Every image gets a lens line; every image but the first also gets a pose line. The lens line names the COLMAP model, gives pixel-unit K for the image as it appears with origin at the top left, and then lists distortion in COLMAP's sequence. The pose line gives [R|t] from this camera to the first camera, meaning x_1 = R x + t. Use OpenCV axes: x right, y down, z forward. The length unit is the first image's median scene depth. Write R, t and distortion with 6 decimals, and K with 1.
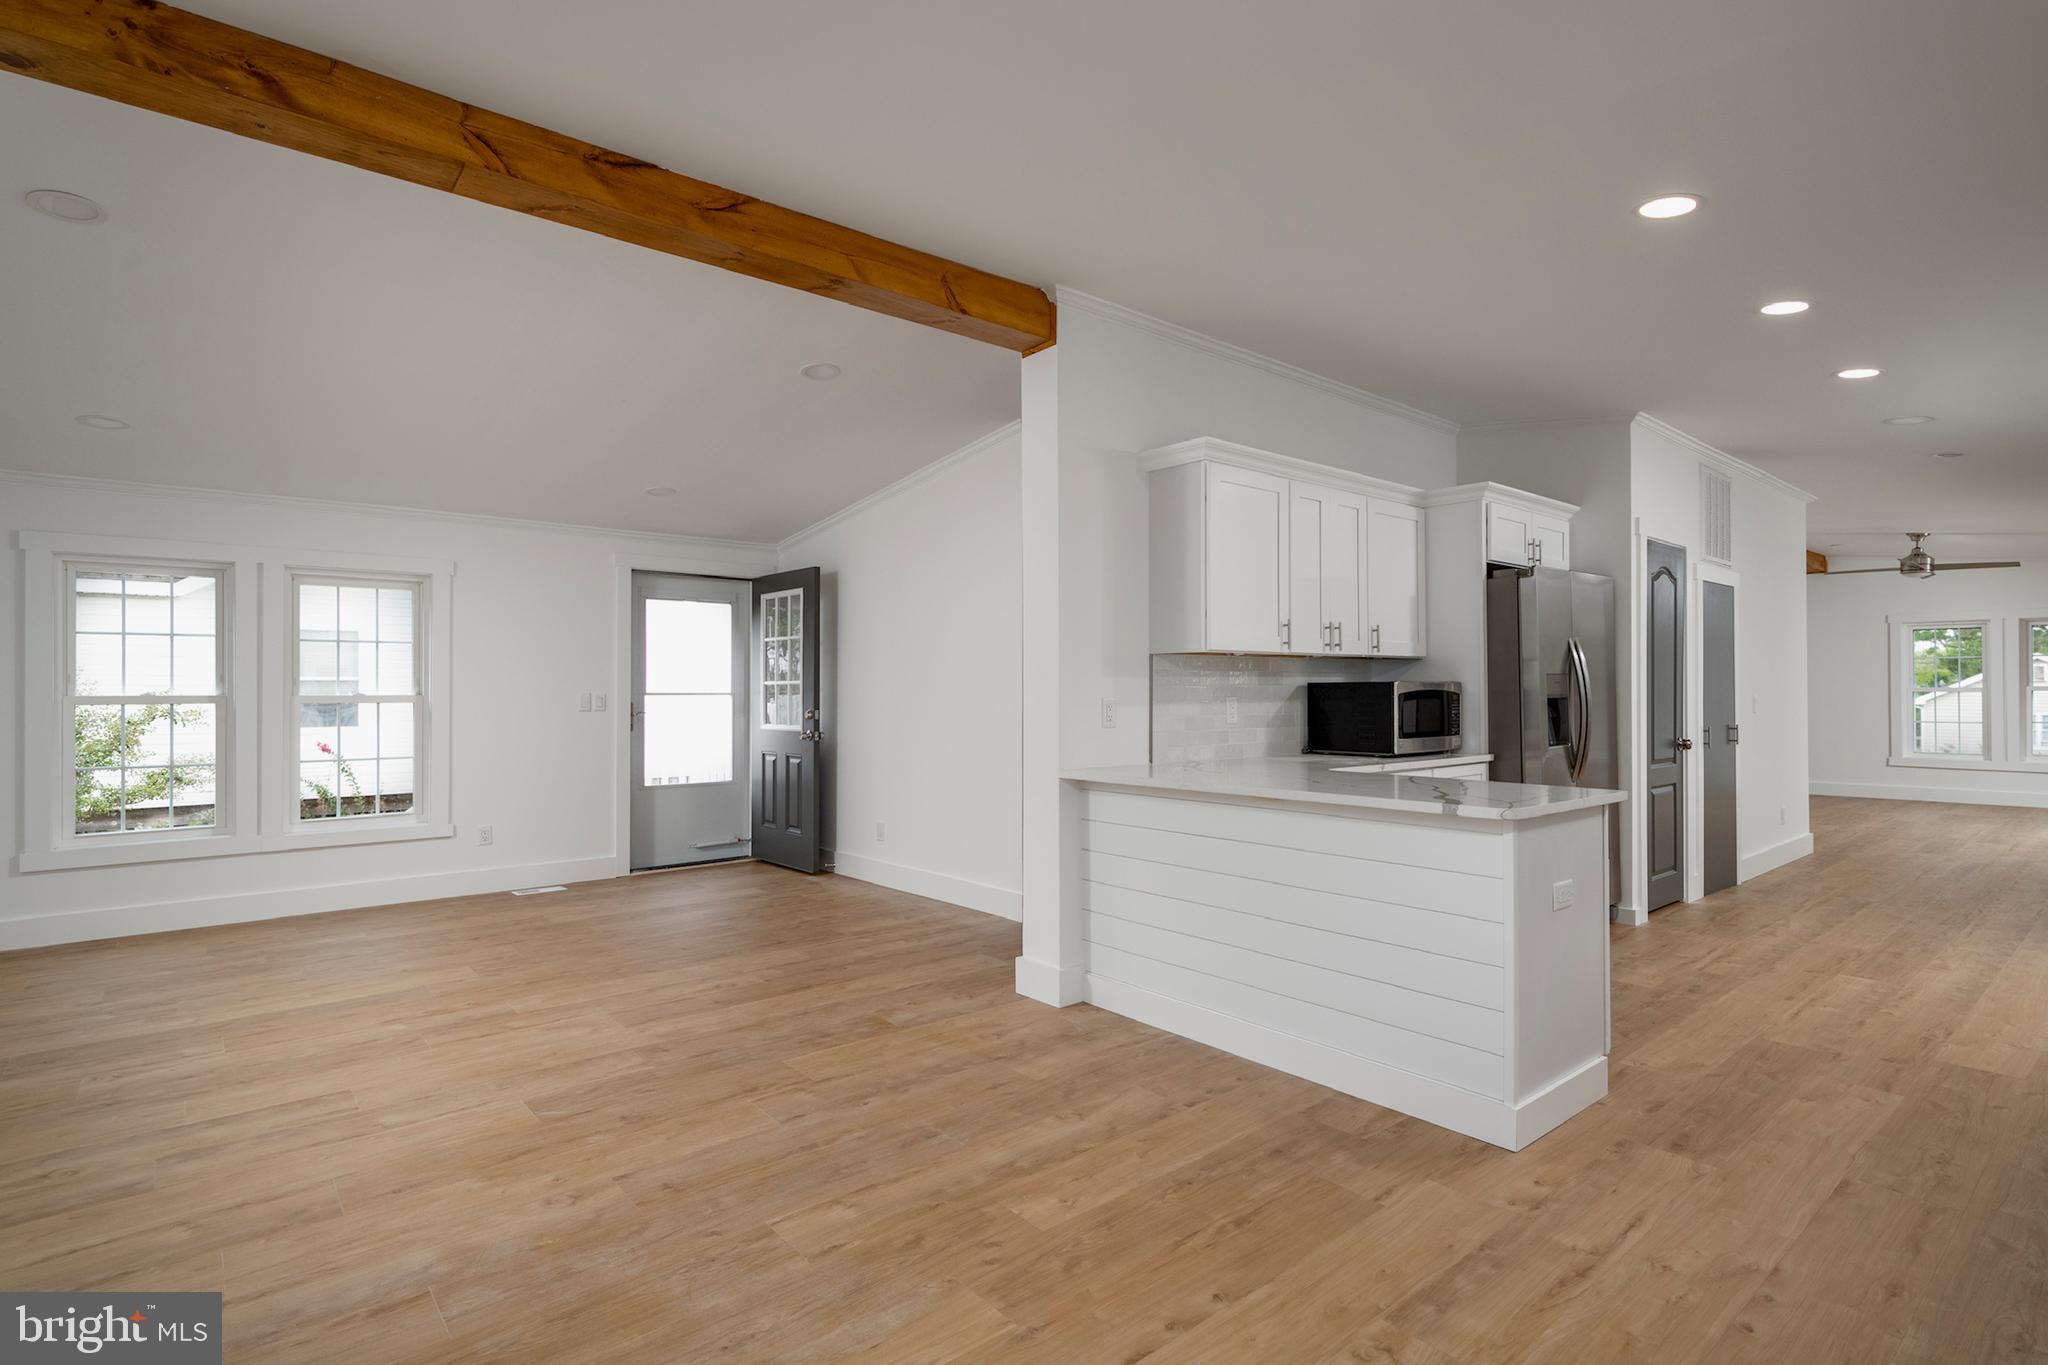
lens RADIAL K [[993.0, 0, 1021.8], [0, 993.0, 690.2], [0, 0, 1]] dist [-0.013051, 0.000474]
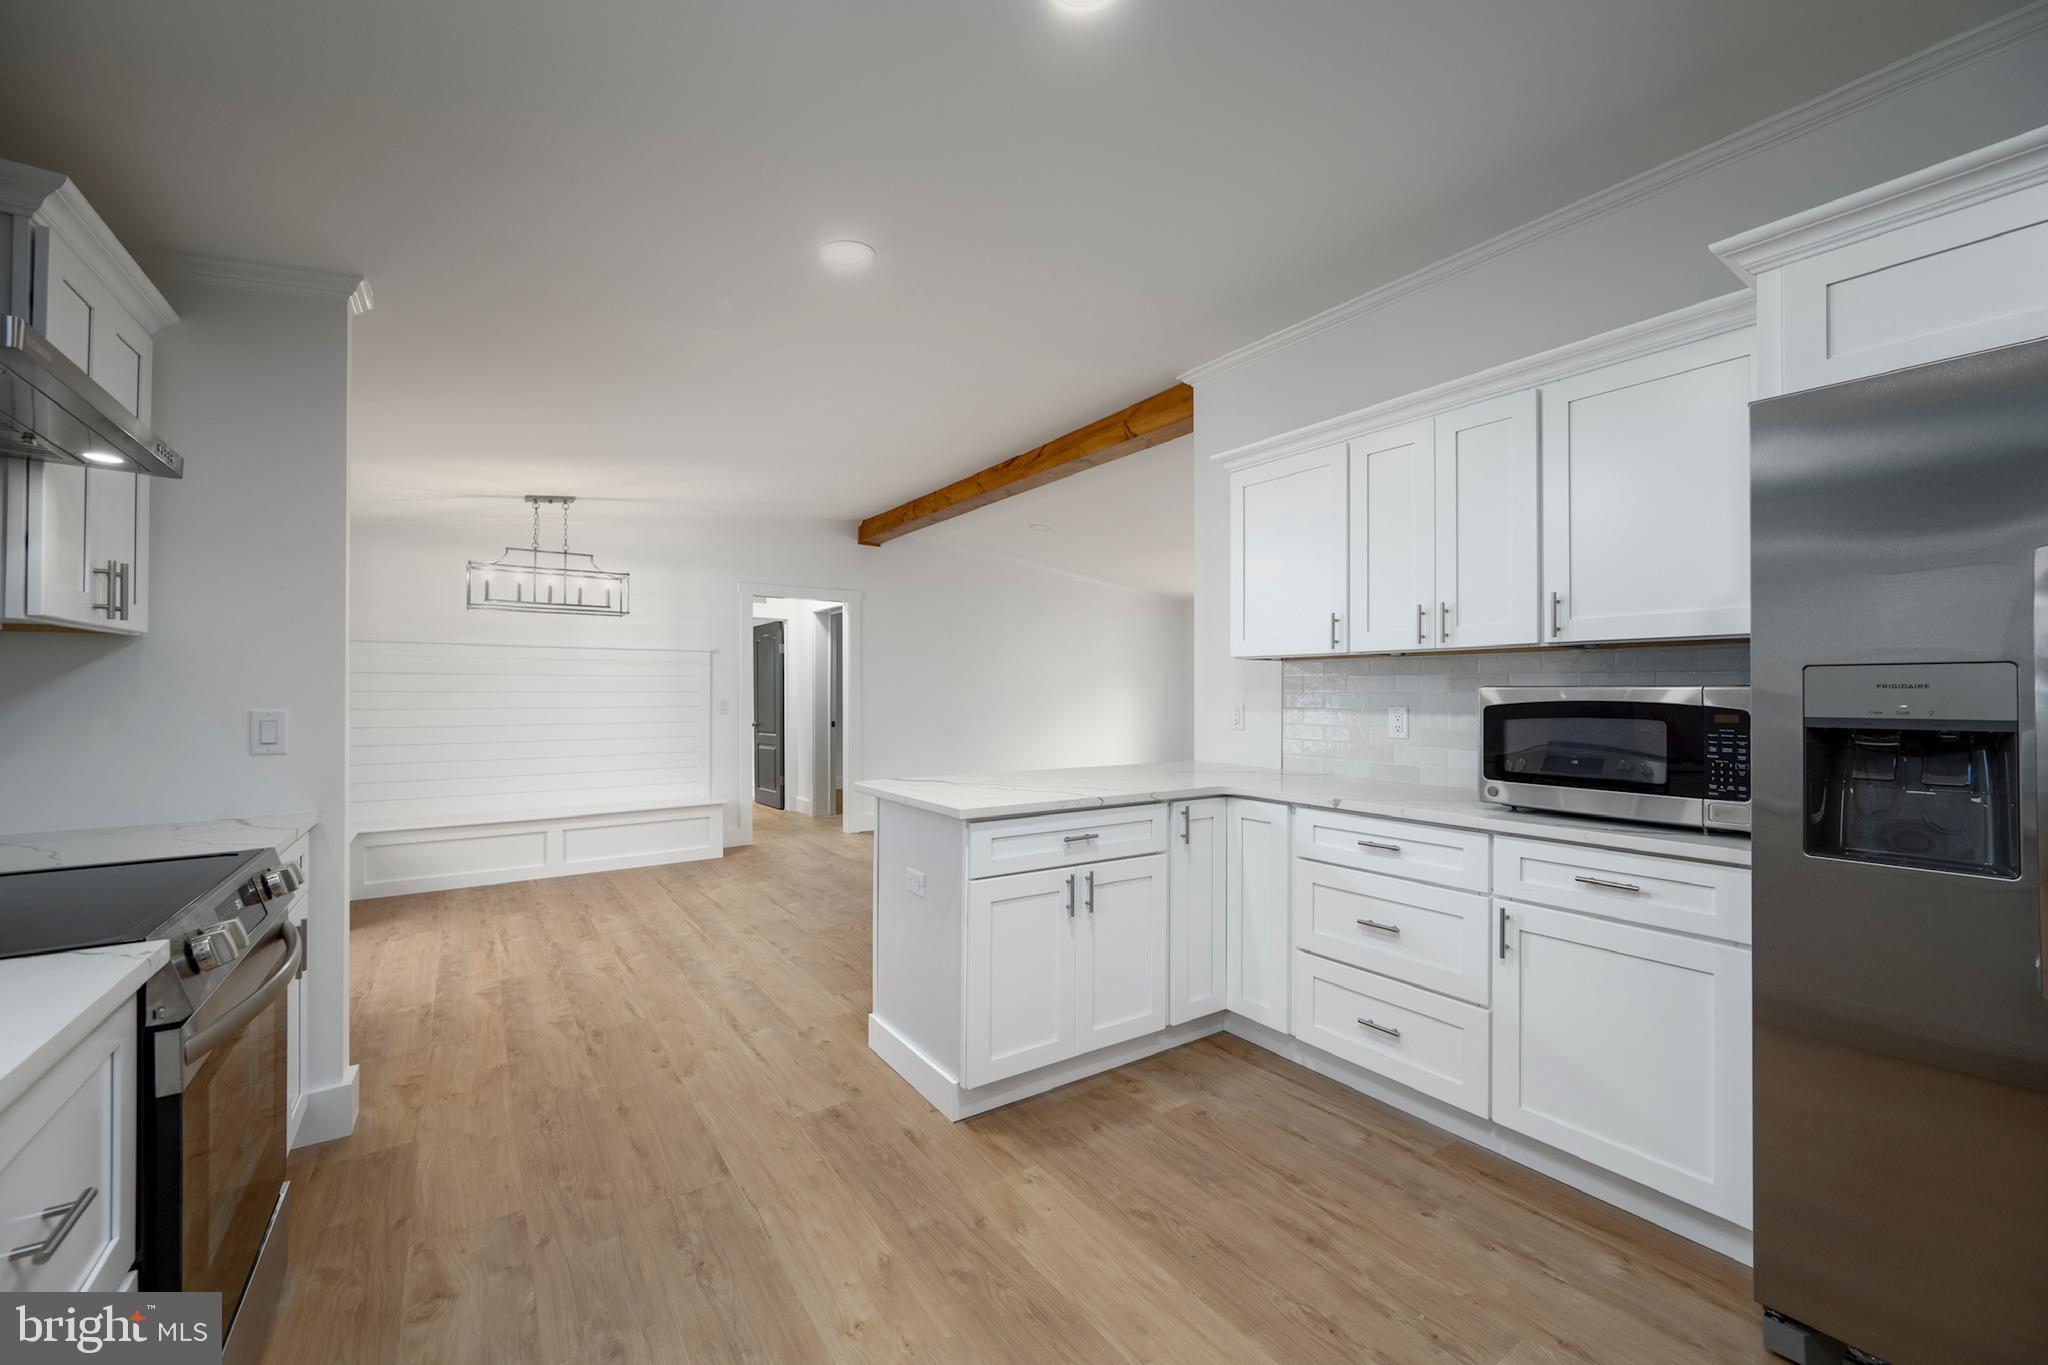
lens RADIAL K [[808.9, 0, 1025.9], [0, 808.9, 684.6], [0, 0, 1]] dist [0.008290, -0.000096]
pose [[-0.082302, -0.011526, -0.996541, 0.901181], [-0.004694, 0.999927, -0.011177, -0.002096], [0.996596, 0.003758, -0.082350, 0.745345]]
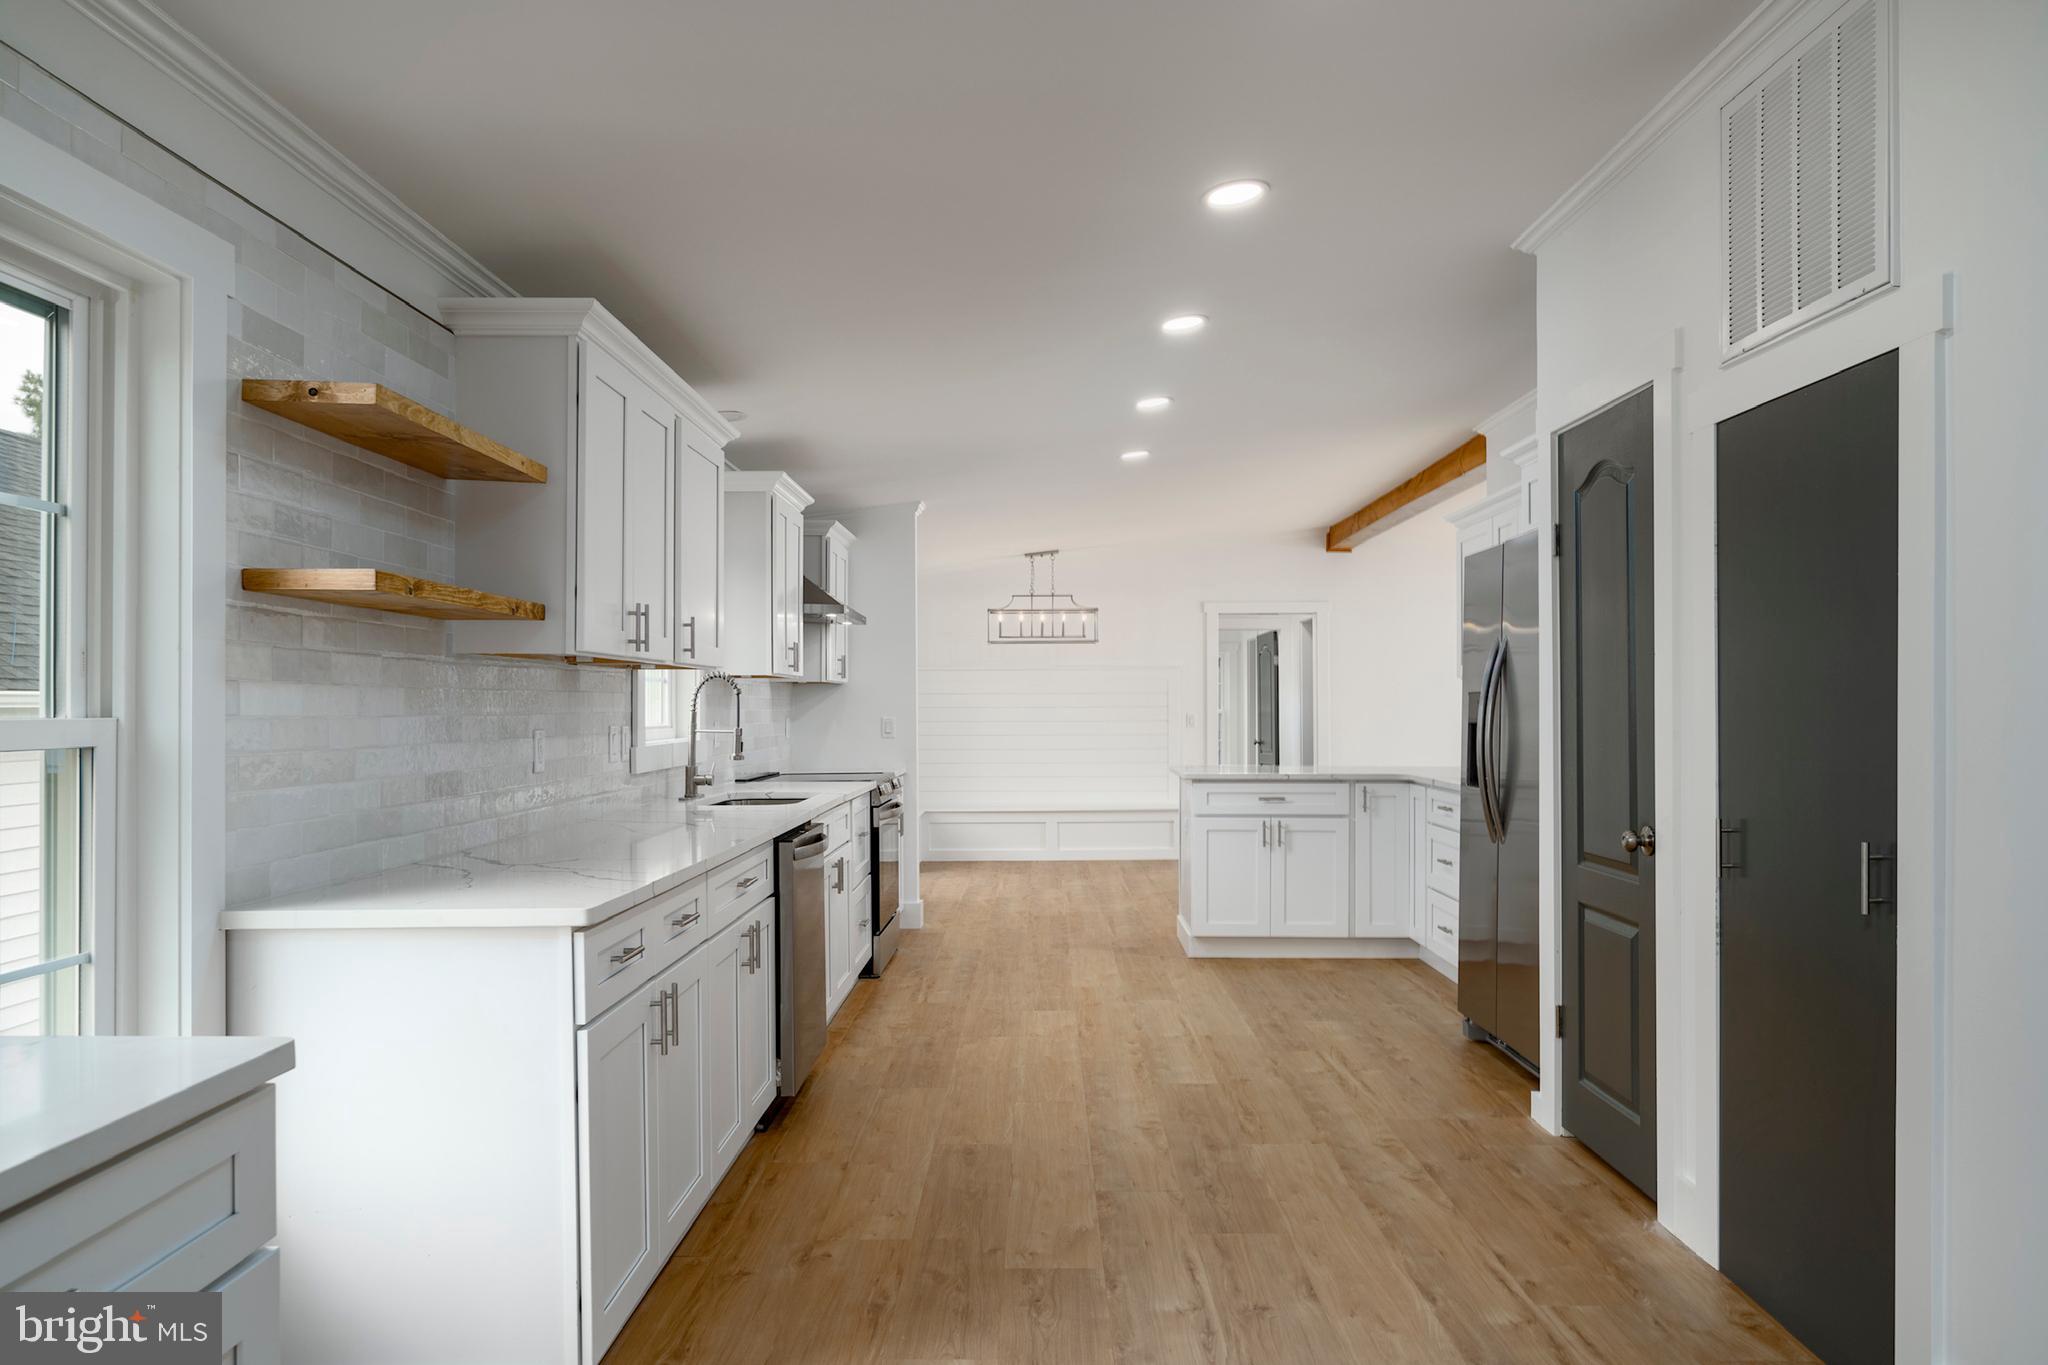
lens RADIAL K [[1283.0, 0, 1021.6], [0, 1283.0, 691.4], [0, 0, 1]] dist [-0.001551, -0.000245]
pose [[-0.646504, -0.009014, -0.762857, 1.159878], [0.000430, 0.999926, -0.012179, -0.002411], [0.762911, -0.008202, -0.646452, 1.006381]]
